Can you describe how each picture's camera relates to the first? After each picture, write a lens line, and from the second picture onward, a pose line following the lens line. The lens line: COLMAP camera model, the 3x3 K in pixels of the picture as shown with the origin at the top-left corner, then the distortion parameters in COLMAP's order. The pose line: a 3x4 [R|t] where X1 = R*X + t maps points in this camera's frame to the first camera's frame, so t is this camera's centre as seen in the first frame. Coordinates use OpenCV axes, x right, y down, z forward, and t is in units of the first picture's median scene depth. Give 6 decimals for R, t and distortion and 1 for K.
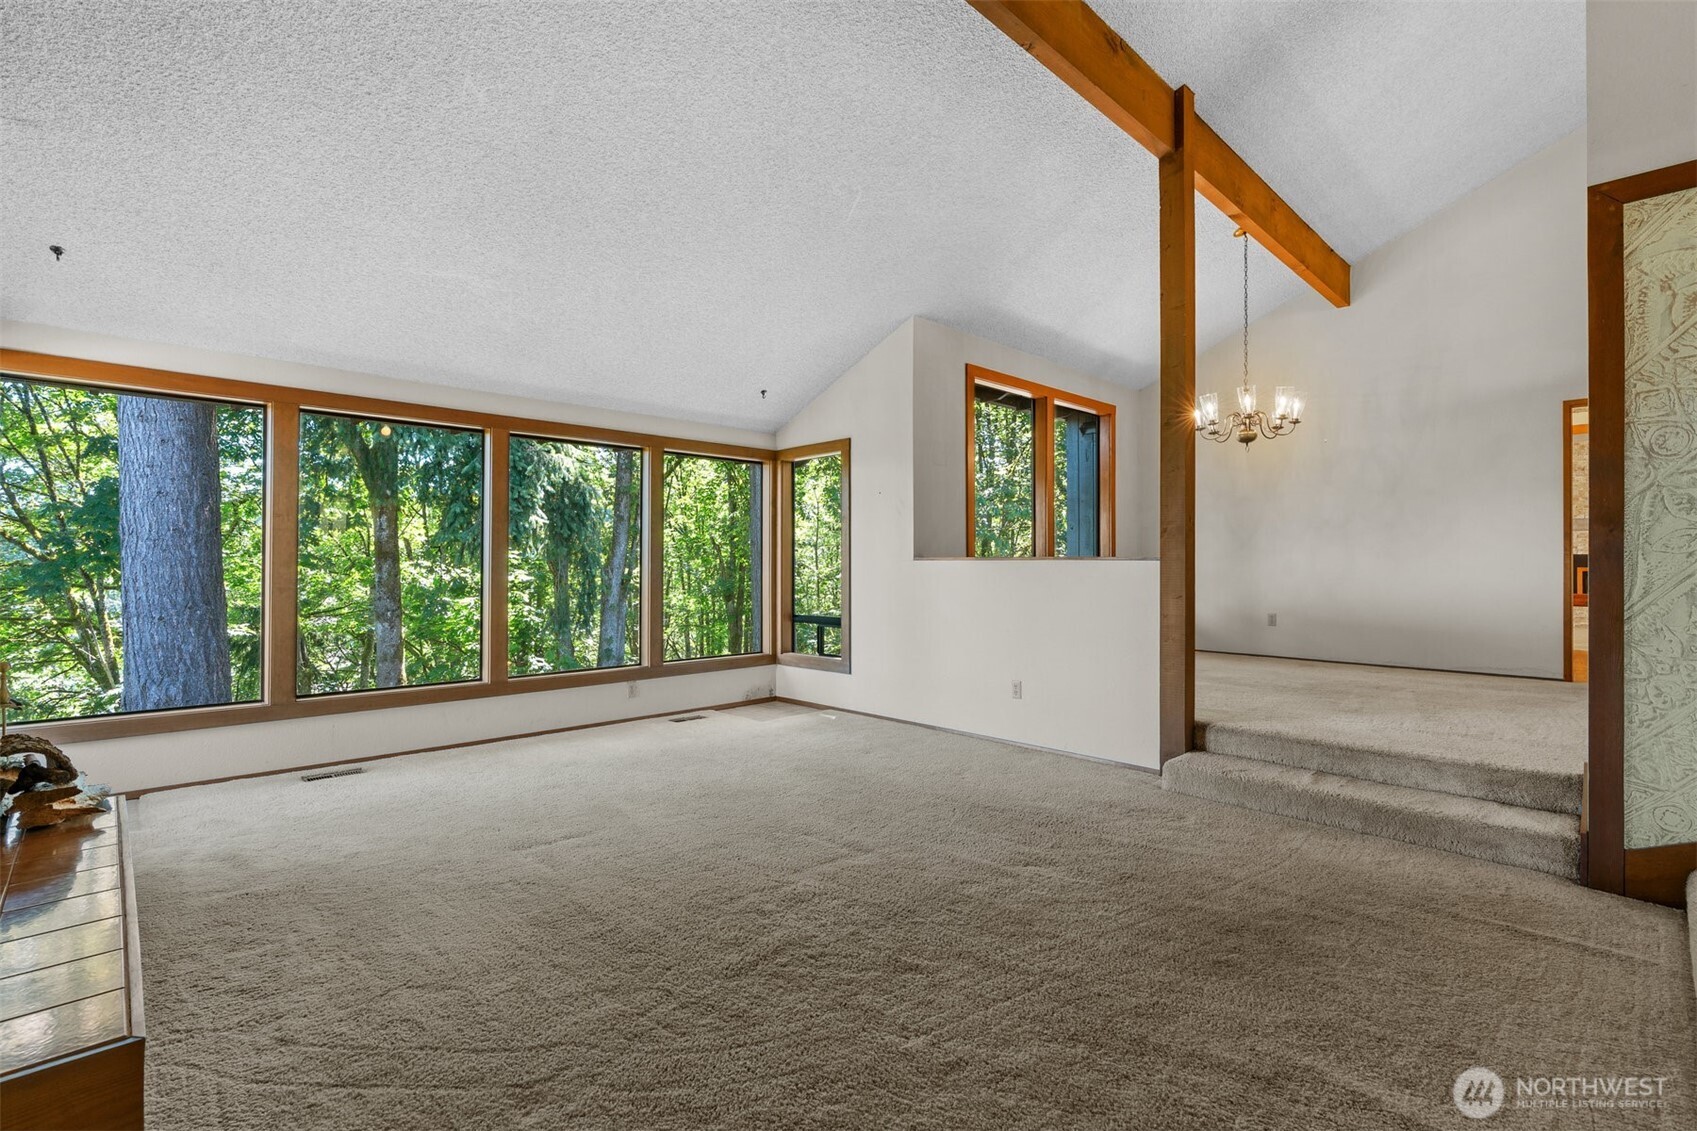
lens RADIAL K [[770.5, 0, 847.5], [0, 770.5, 560.3], [0, 0, 1]] dist [-0.001174, 0.000396]
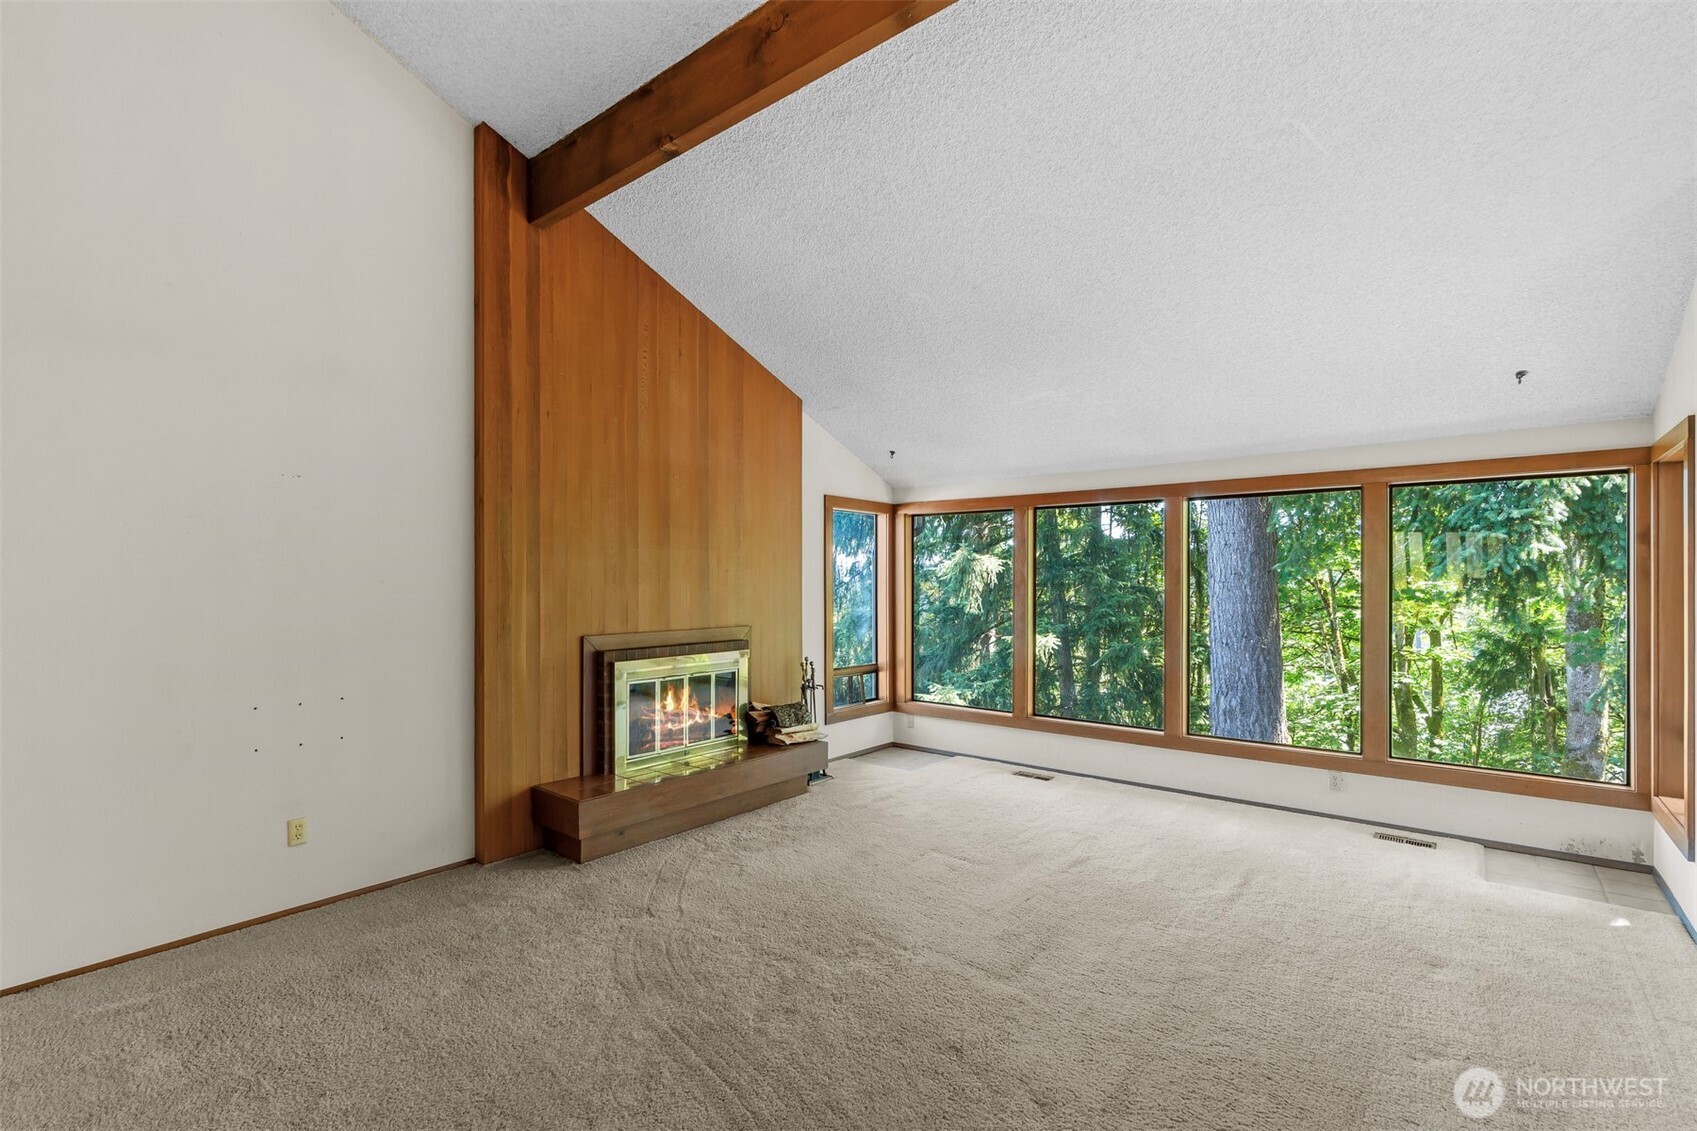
lens RADIAL K [[770.5, 0, 846.3], [0, 770.5, 577.3], [0, 0, 1]] dist [-0.001174, 0.000396]
pose [[0.129868, -0.005681, -0.991515, 0.479569], [0.002209, 0.999983, -0.005440, -0.048725], [0.991529, -0.001484, 0.129878, 0.372243]]
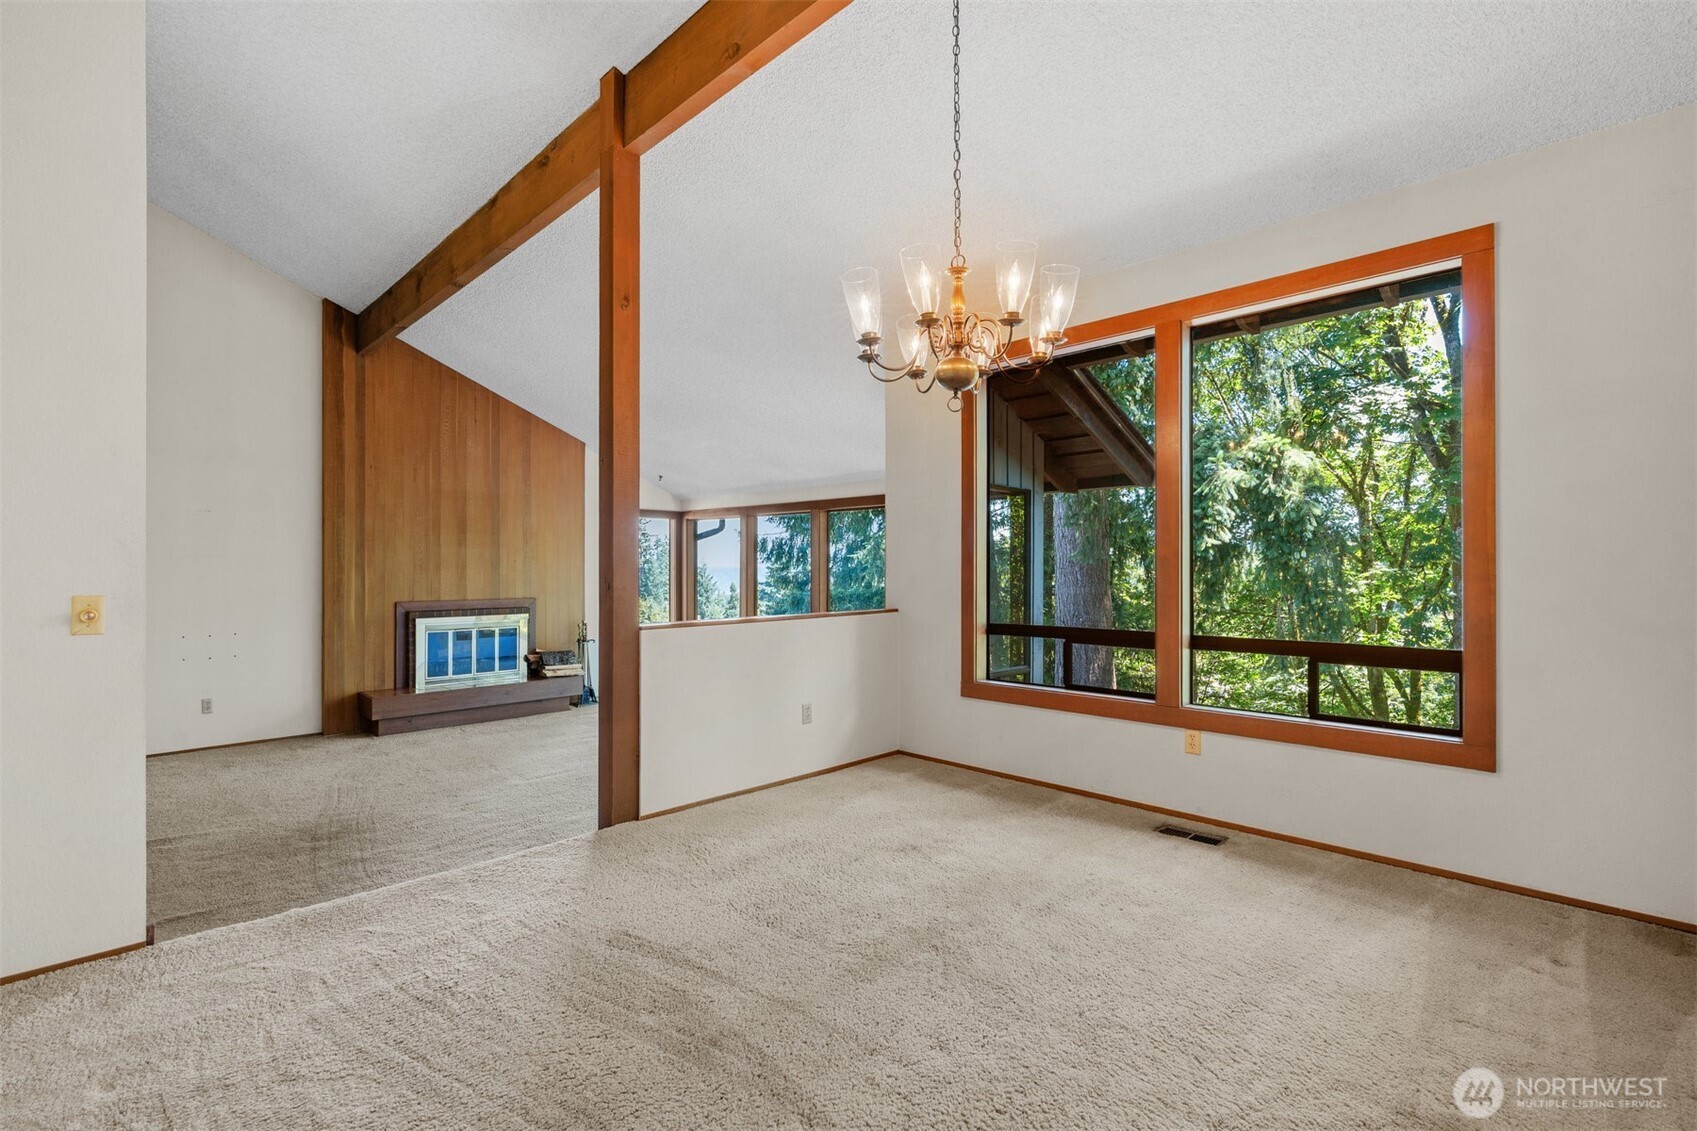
lens RADIAL K [[770.5, 0, 836.8], [0, 770.5, 562.2], [0, 0, 1]] dist [-0.001174, 0.000396]
pose [[0.030079, -0.009473, -0.999503, 0.962657], [0.003901, 0.999949, -0.009360, -0.045197], [0.999540, -0.003618, 0.030114, 0.899454]]
